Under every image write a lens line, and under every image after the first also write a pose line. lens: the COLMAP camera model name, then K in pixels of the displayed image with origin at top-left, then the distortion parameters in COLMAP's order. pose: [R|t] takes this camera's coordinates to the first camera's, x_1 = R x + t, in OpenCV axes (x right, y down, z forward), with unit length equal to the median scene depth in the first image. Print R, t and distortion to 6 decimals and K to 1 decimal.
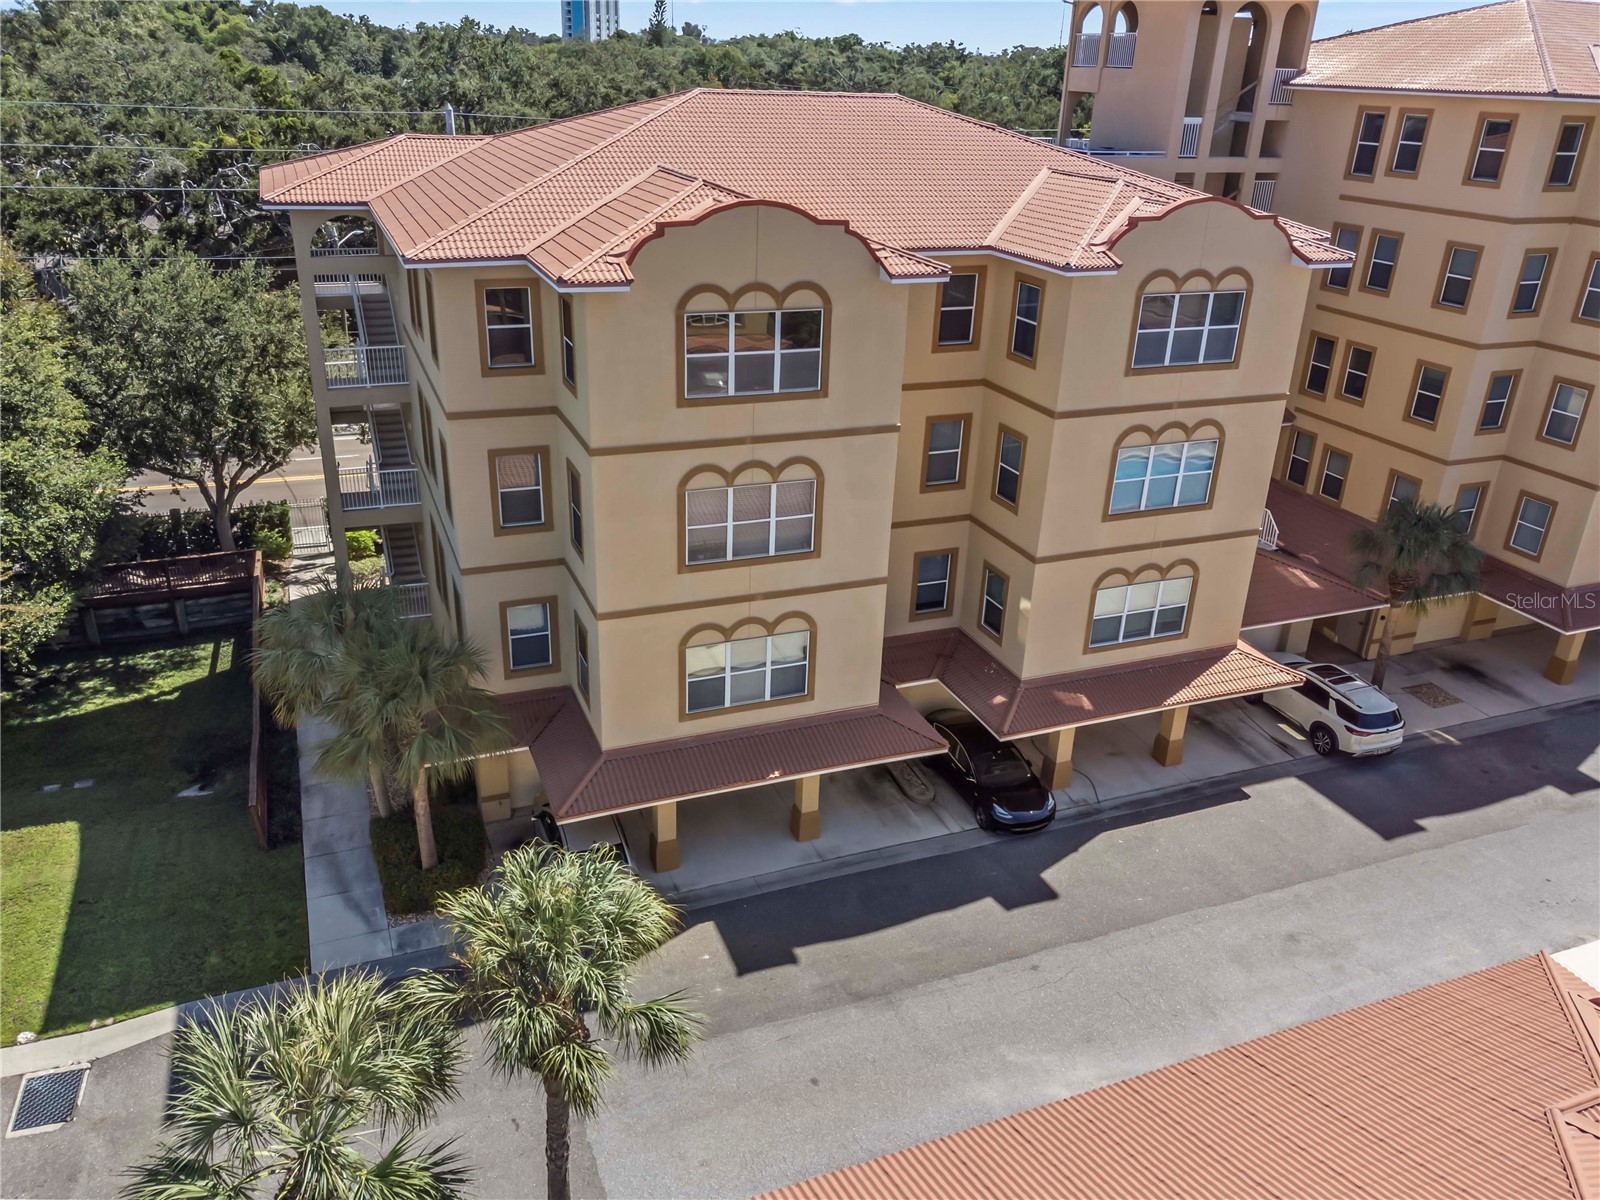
lens RADIAL K [[1217.4, 0, 788.4], [0, 1217.4, 604.0], [0, 0, 1]] dist [0.050176, -0.025813]
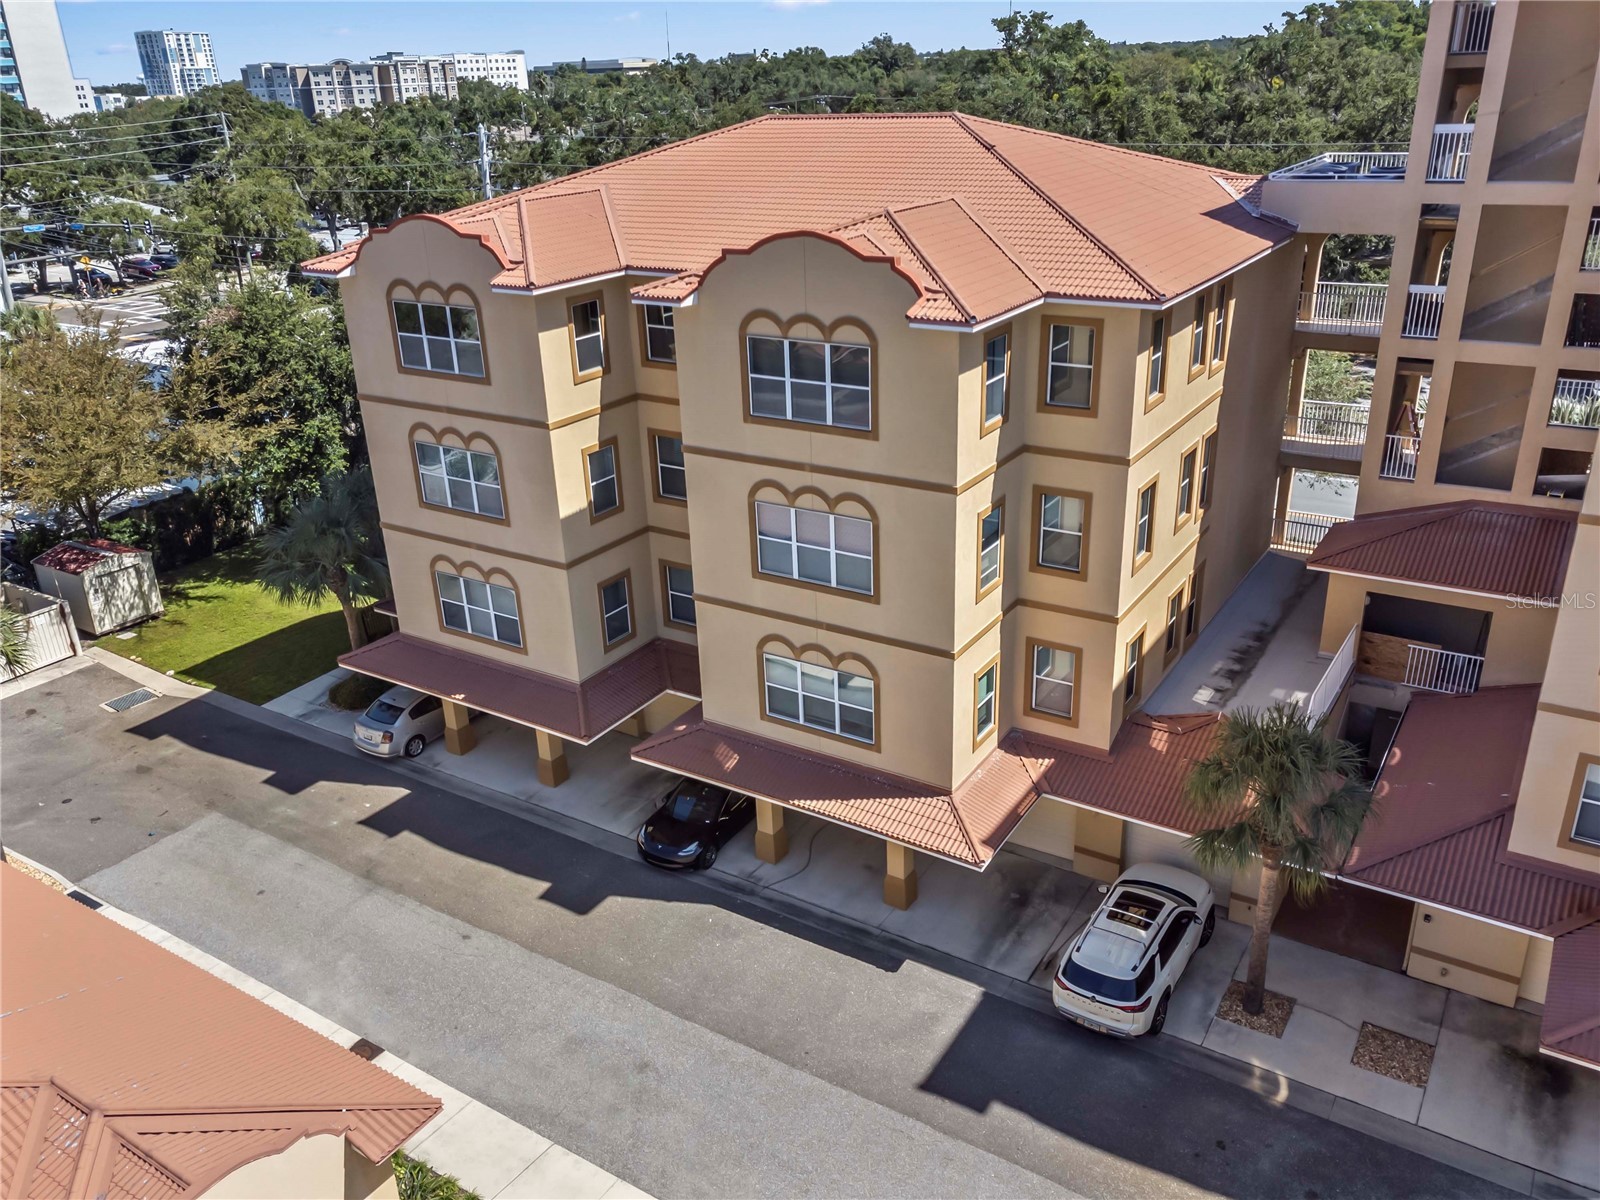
lens RADIAL K [[1217.4, 0, 794.0], [0, 1217.4, 603.2], [0, 0, 1]] dist [0.050176, -0.025813]
pose [[0.577259, 0.266959, -0.771690, 0.962047], [-0.287620, 0.950957, 0.113821, -0.157674], [0.764229, 0.156249, 0.625731, 0.437858]]
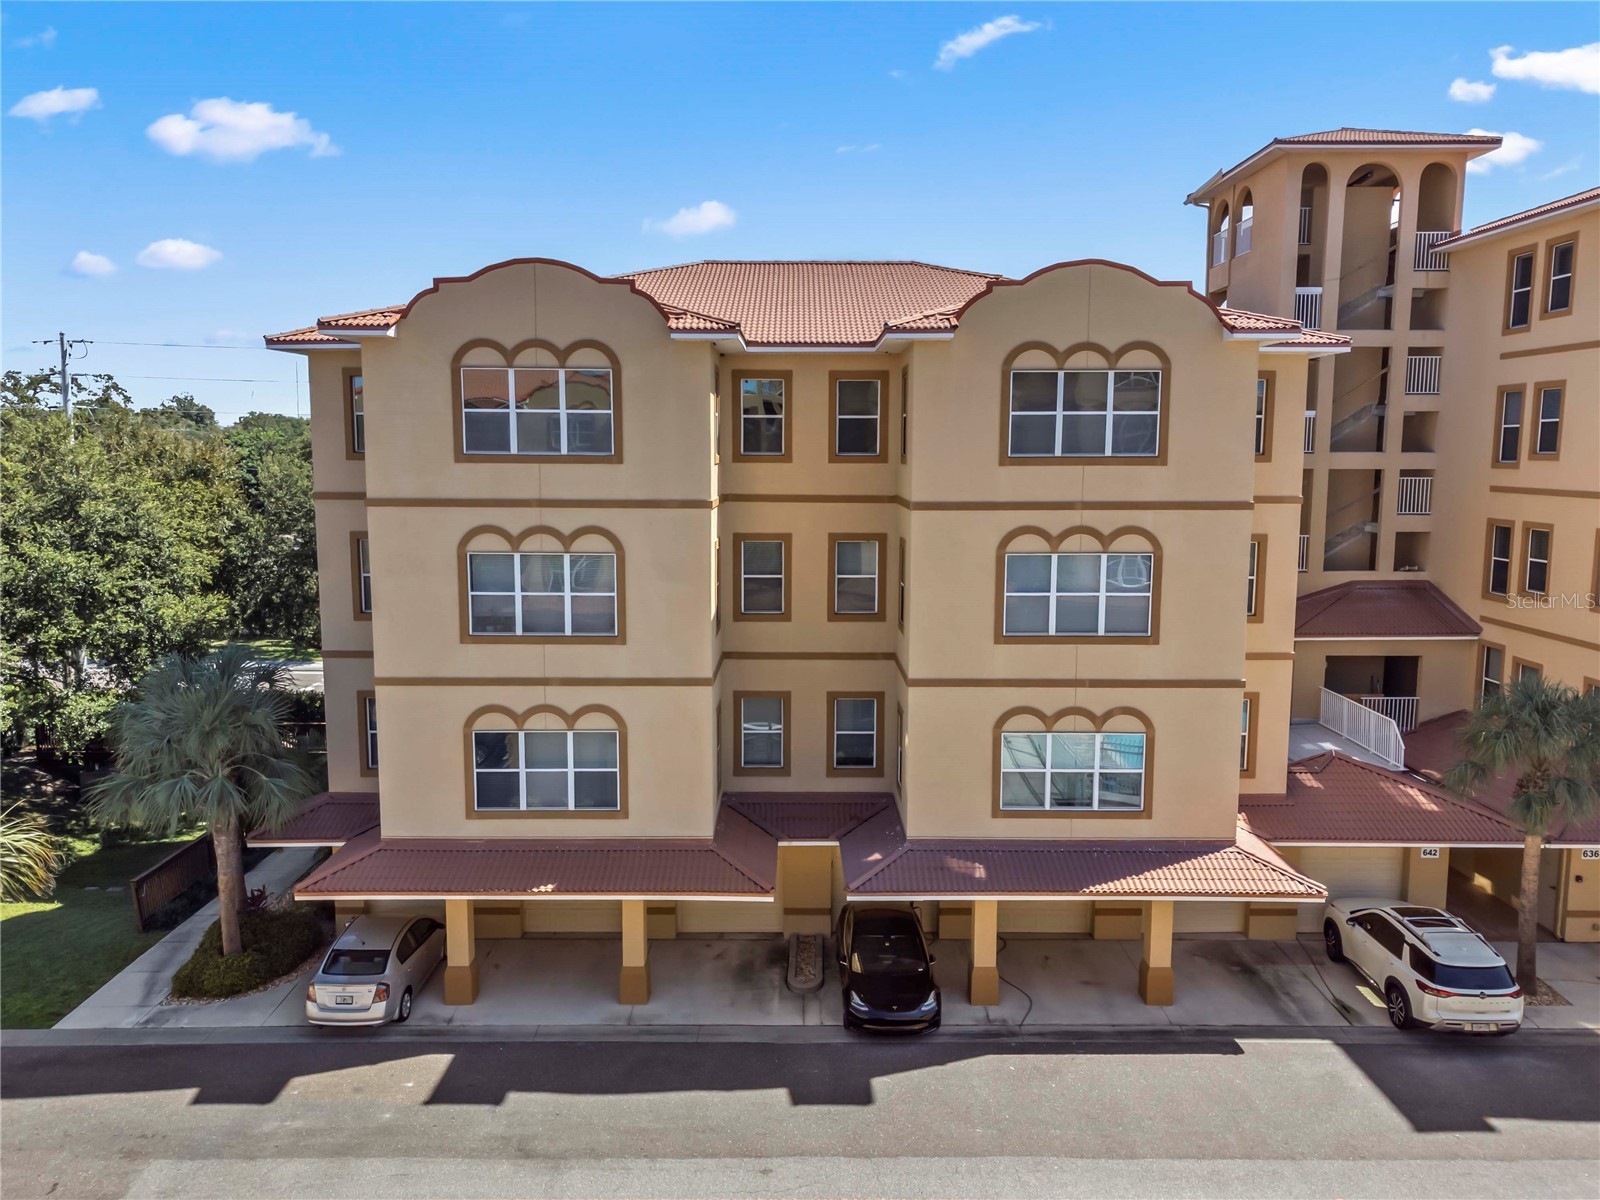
lens RADIAL K [[1217.4, 0, 803.0], [0, 1217.4, 614.9], [0, 0, 1]] dist [0.050176, -0.025813]
pose [[0.927065, 0.016692, -0.374528, 0.432082], [-0.125904, 0.954849, -0.269094, 0.148759], [0.353126, 0.296622, 0.887309, 0.208260]]
